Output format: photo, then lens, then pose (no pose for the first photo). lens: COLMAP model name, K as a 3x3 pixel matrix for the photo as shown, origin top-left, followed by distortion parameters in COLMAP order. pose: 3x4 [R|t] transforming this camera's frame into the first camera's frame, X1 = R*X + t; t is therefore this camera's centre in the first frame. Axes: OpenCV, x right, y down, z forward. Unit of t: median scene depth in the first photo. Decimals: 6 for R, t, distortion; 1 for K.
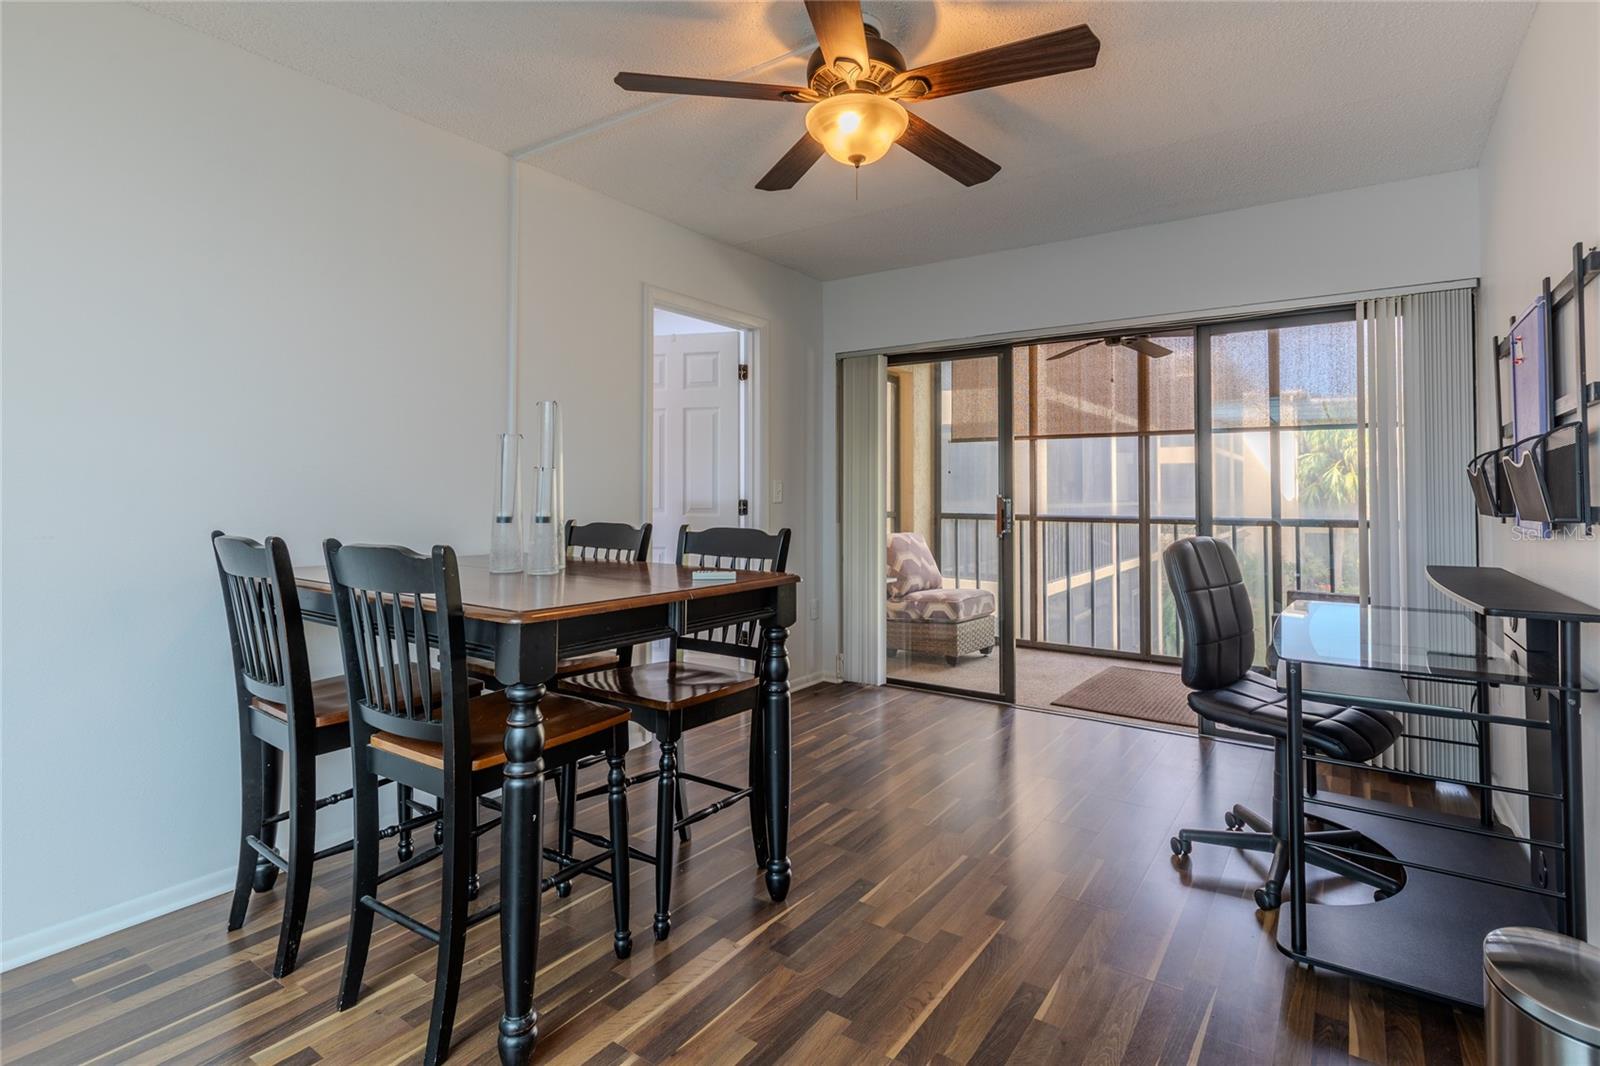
lens RADIAL K [[747.2, 0, 857.5], [0, 747.2, 471.3], [0, 0, 1]] dist [-0.001414, -0.000533]
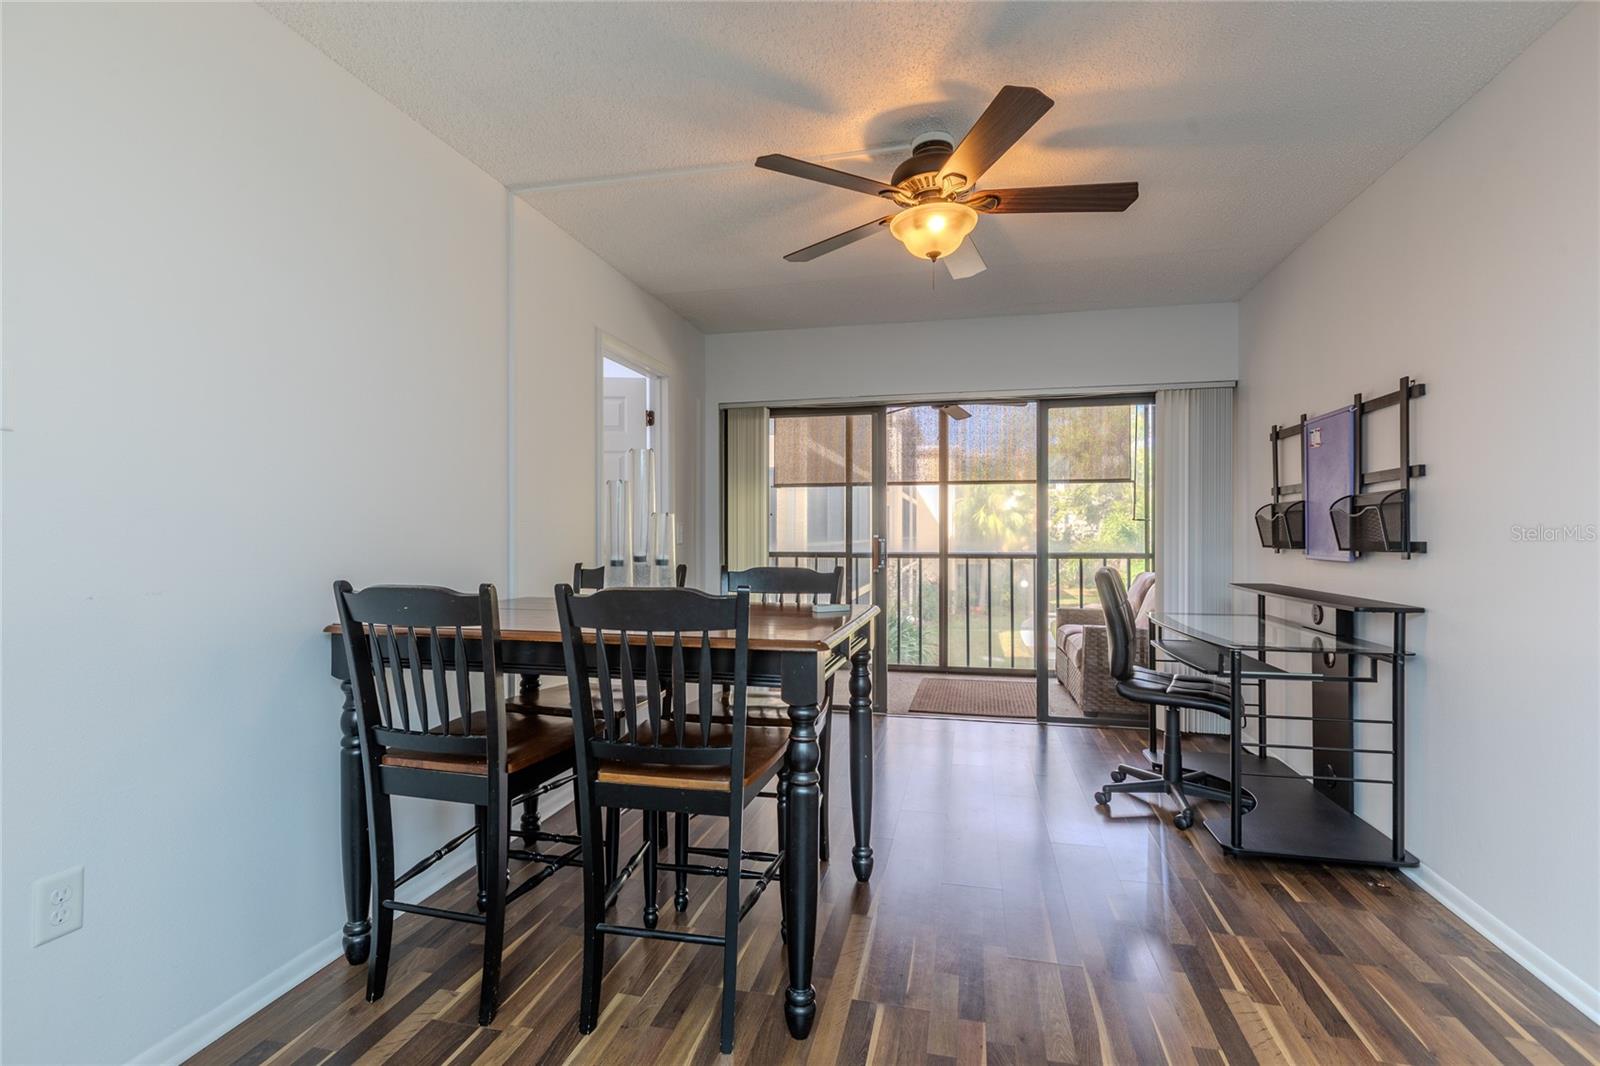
lens RADIAL K [[718.6, 0, 800.0], [0, 718.6, 533.0], [0, 0, 1]] dist [0.000578, 0.000129]
pose [[0.943014, -0.005267, 0.332710, -0.466382], [-0.004850, 0.999551, 0.029568, -0.006865], [-0.332717, -0.029496, 0.942565, -0.017702]]
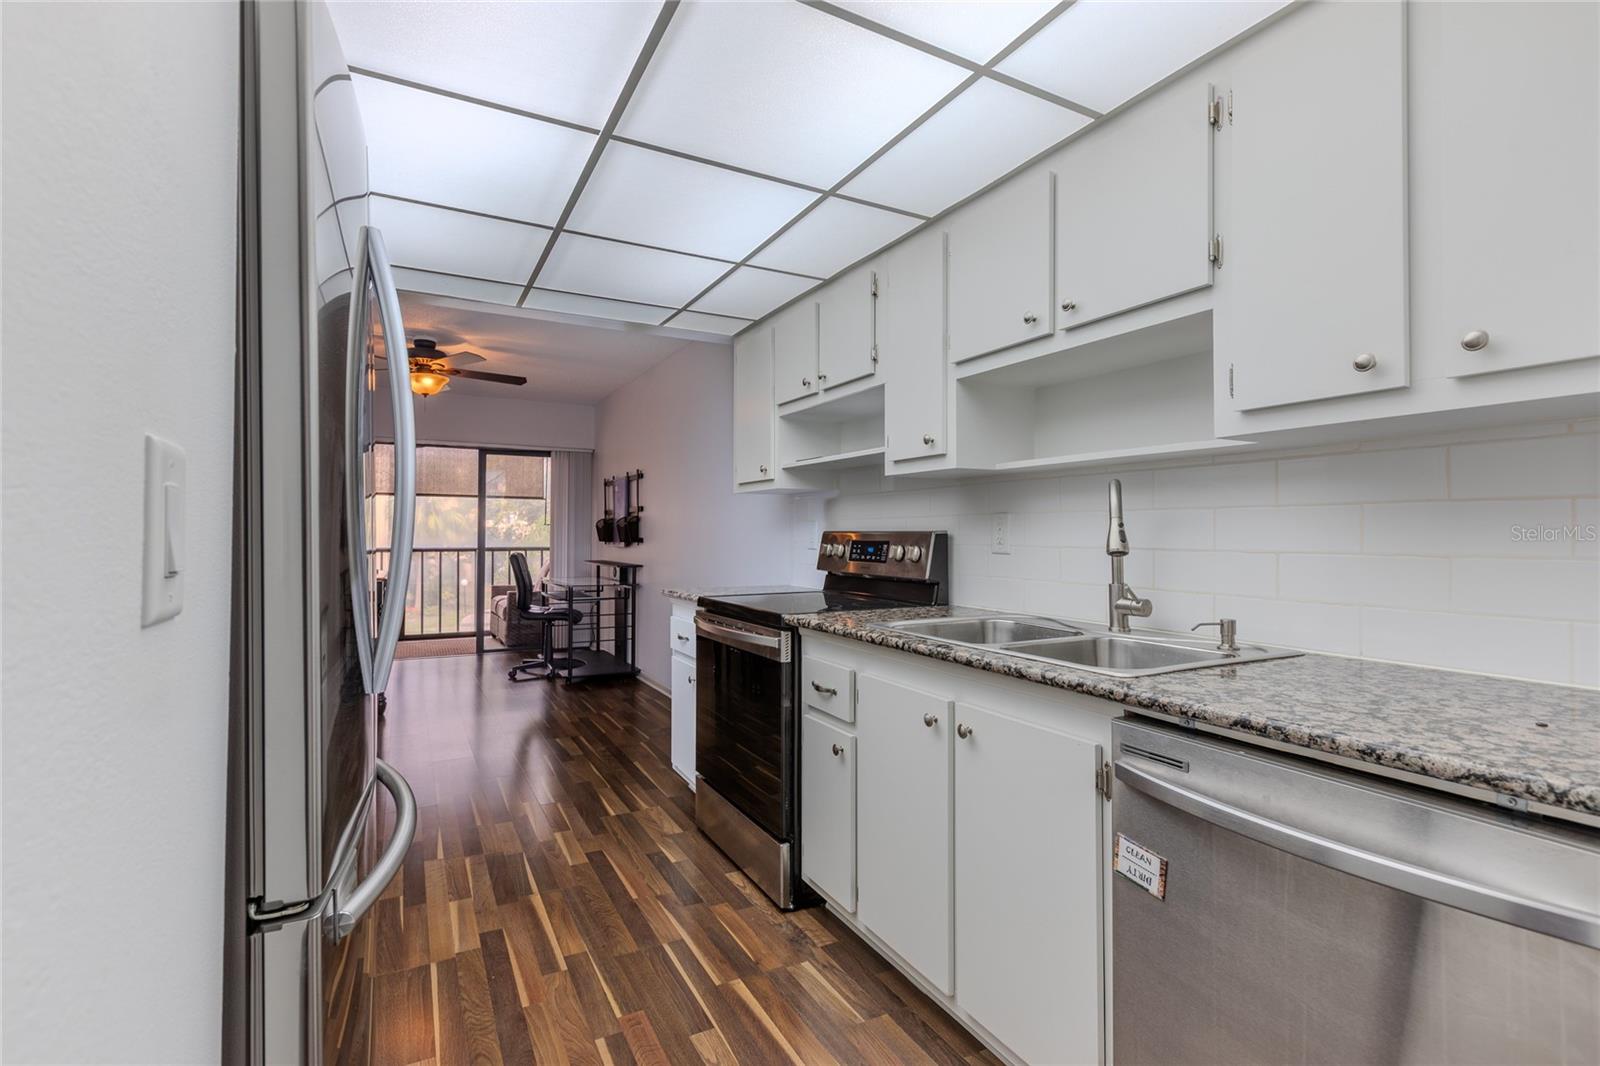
lens RADIAL K [[753.2, 0, 800.0], [0, 753.2, 533.0], [0, 0, 1]] dist [0.020647, -0.000203]
pose [[0.487533, 0.001074, 0.873104, -1.214364], [-0.031060, 0.999388, 0.016114, -0.041360], [-0.872552, -0.034975, 0.487268, -0.981827]]
